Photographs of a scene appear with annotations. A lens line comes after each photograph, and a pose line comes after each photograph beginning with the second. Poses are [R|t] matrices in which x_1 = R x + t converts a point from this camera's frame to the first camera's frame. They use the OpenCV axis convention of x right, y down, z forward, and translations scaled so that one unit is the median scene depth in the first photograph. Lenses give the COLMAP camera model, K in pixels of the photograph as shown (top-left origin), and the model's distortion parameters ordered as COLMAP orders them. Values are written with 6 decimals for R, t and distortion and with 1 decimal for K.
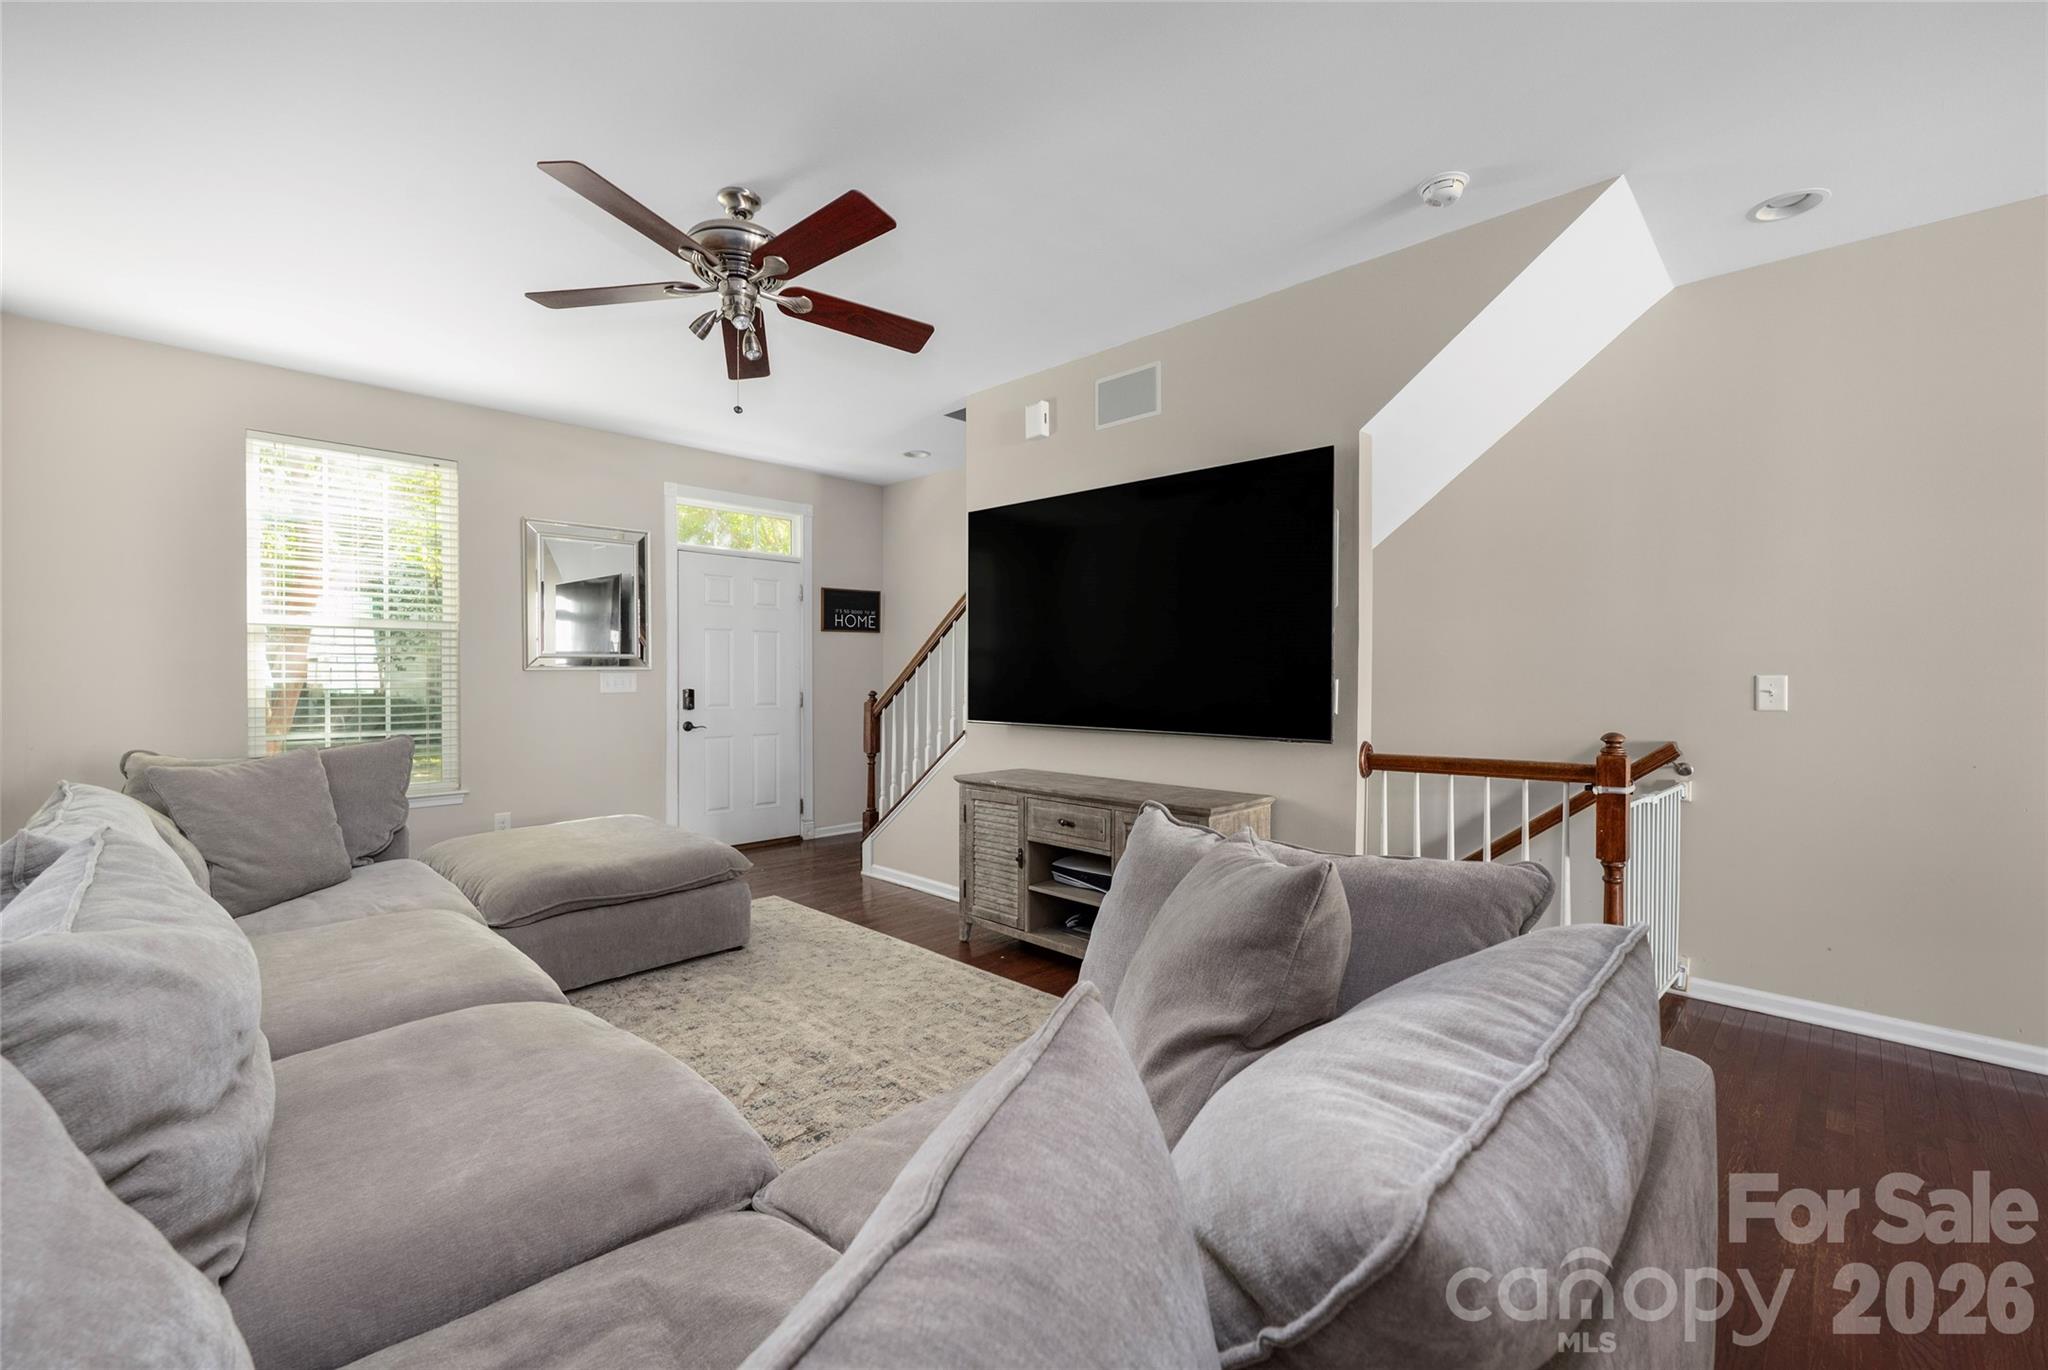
lens RADIAL K [[842.2, 0, 1025.9], [0, 842.2, 677.1], [0, 0, 1]] dist [-0.000592, 0.000040]
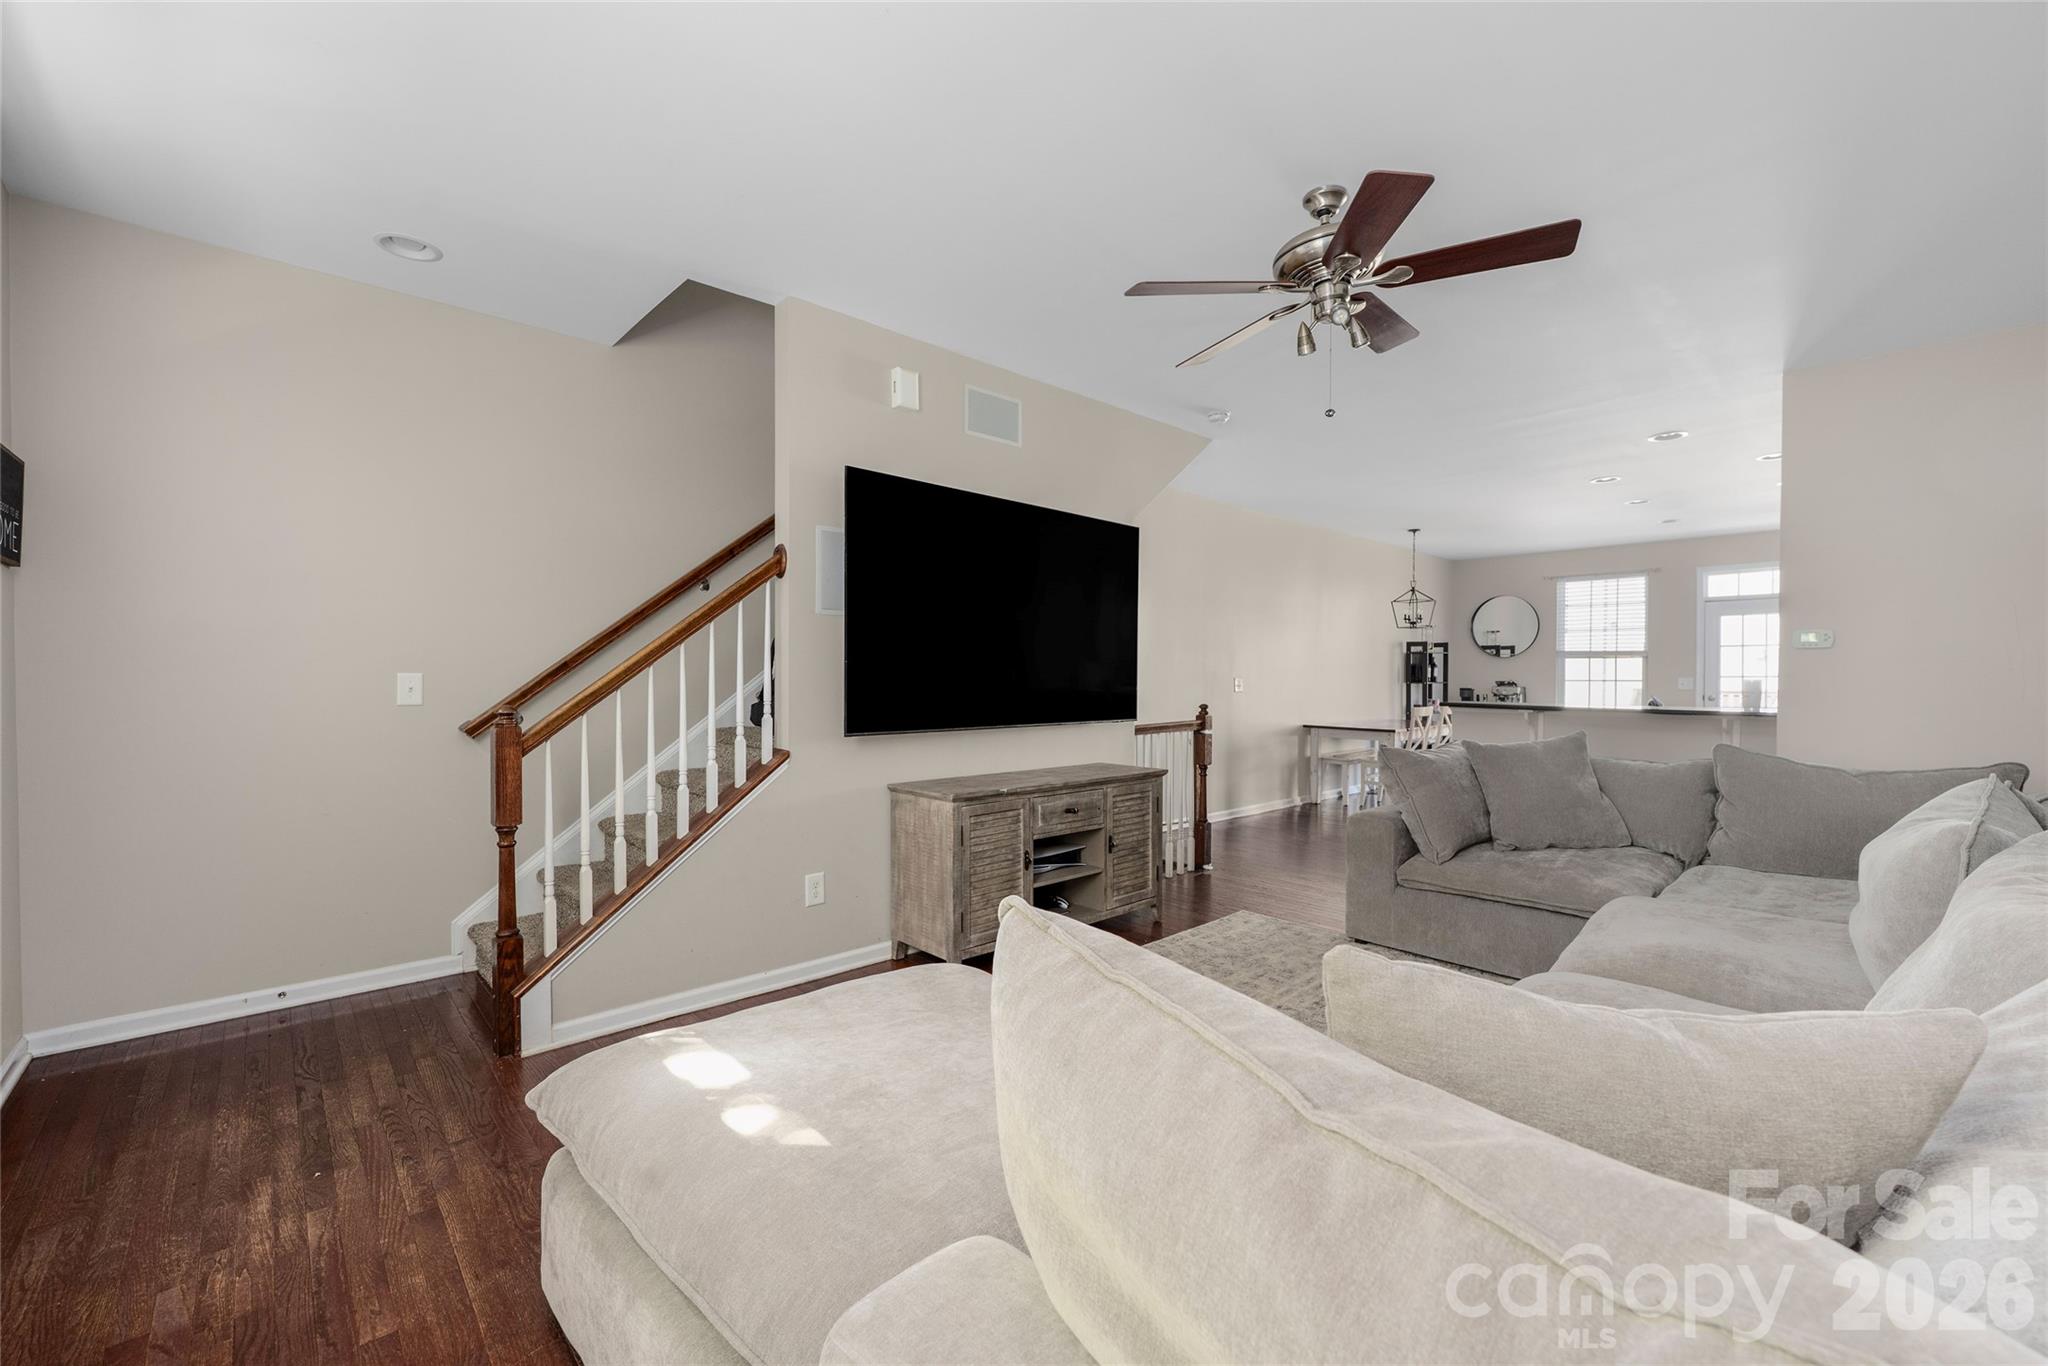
lens RADIAL K [[842.2, 0, 1025.9], [0, 842.2, 675.1], [0, 0, 1]] dist [-0.000592, 0.000040]
pose [[0.054408, -0.003202, 0.998514, -0.994832], [-0.002323, 0.999992, 0.003334, -0.007328], [-0.998516, -0.002501, 0.054400, 0.941535]]
